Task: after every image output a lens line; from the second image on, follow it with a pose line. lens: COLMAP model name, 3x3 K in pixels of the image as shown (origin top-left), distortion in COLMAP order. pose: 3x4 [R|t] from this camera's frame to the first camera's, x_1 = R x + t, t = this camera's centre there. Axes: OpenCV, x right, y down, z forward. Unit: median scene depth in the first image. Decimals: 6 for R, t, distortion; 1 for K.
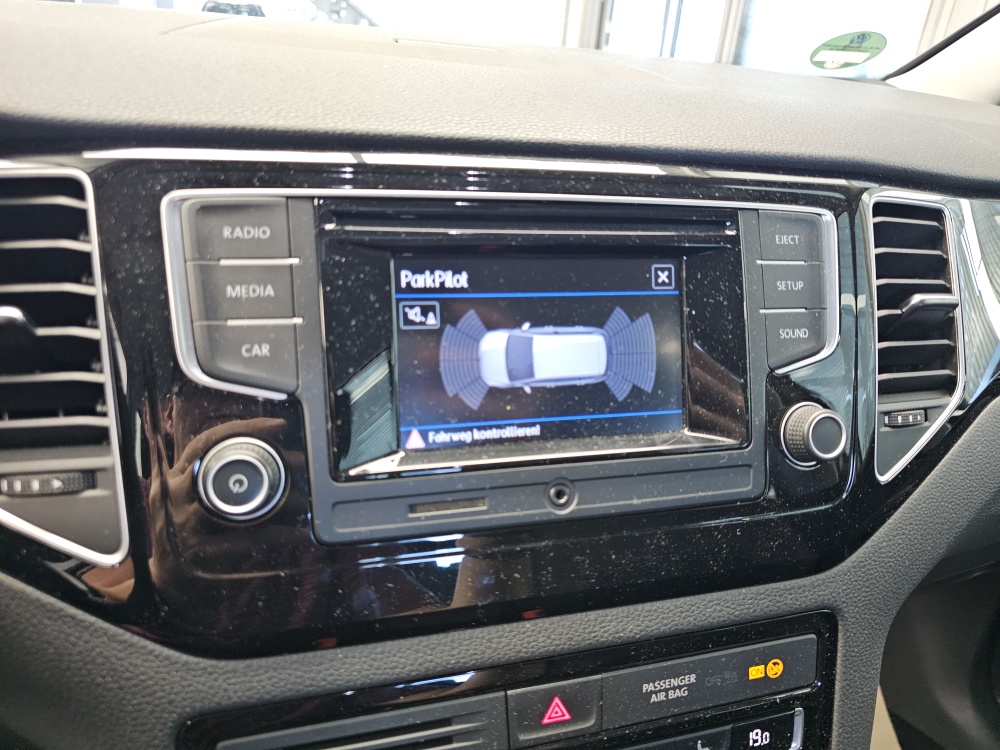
lens RADIAL K [[657.6, 0, 503.2], [0, 657.6, 360.4], [0, 0, 1]] dist [-0.000478, -0.001590]
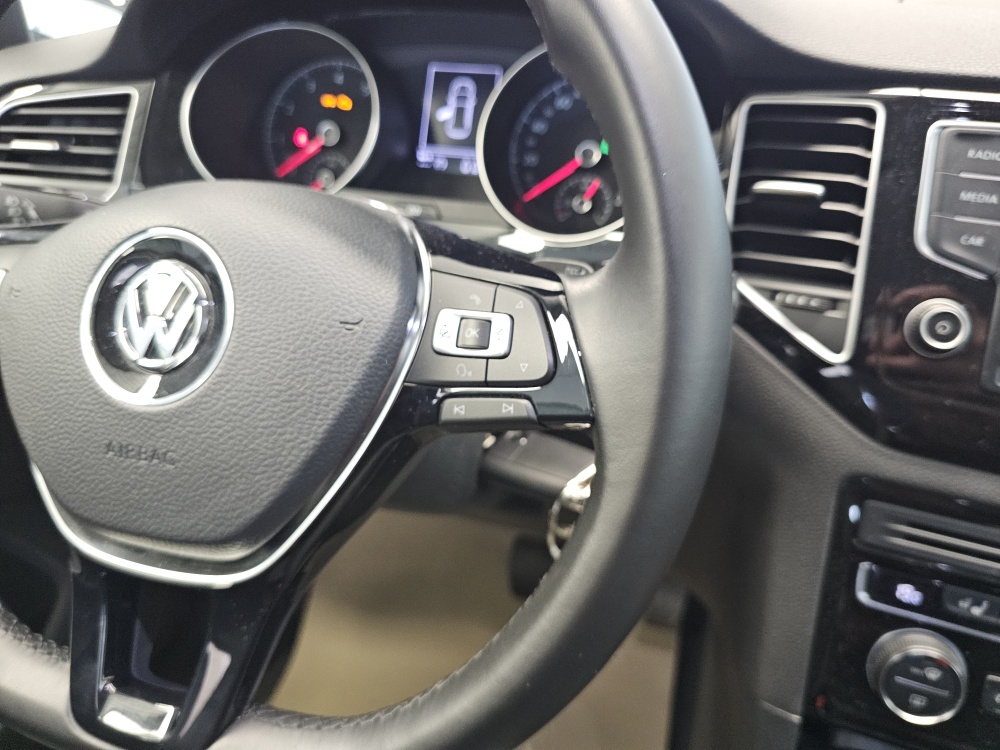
lens RADIAL K [[705.0, 0, 507.5], [0, 705.0, 362.3], [0, 0, 1]] dist [0.009670, -0.039112]
pose [[0.801242, 0.243292, -0.546644, -0.287094], [-0.206511, 0.969906, 0.128978, 0.243466], [0.561573, 0.009546, 0.827372, -0.767554]]
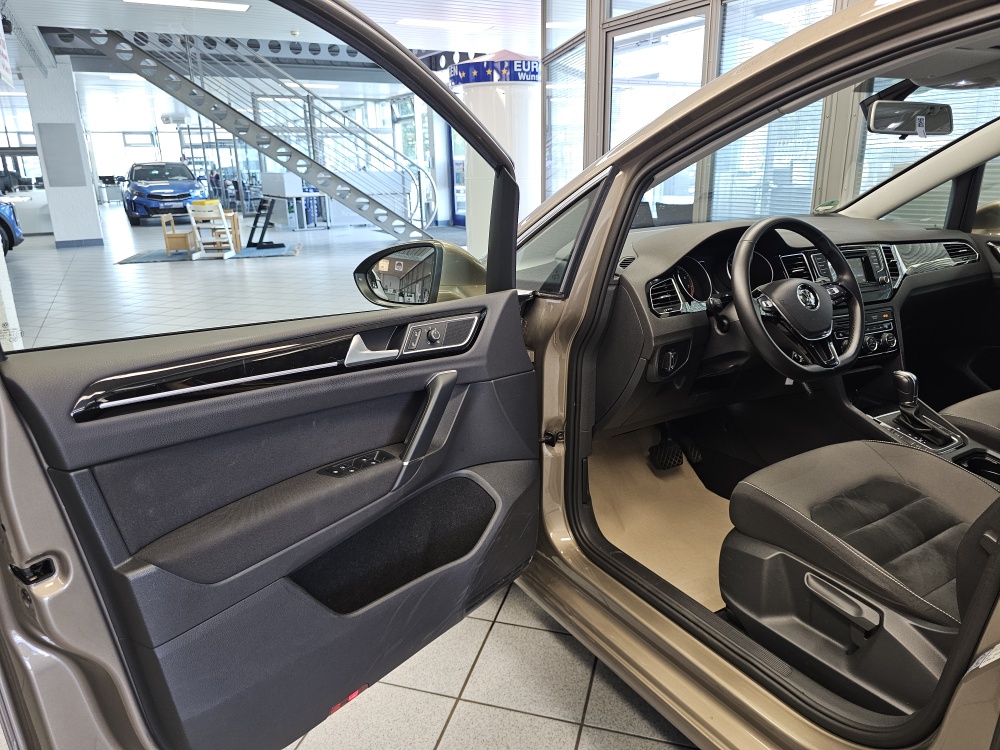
lens RADIAL K [[660.2, 0, 500.0], [0, 660.2, 375.0], [0, 0, 1]] dist [0.040579, -0.050693]
pose [[0.977595, -0.145319, 0.152281, -5.564061], [0.162611, 0.980763, -0.107989, 1.411736], [-0.133659, 0.130332, 0.982420, -6.169509]]
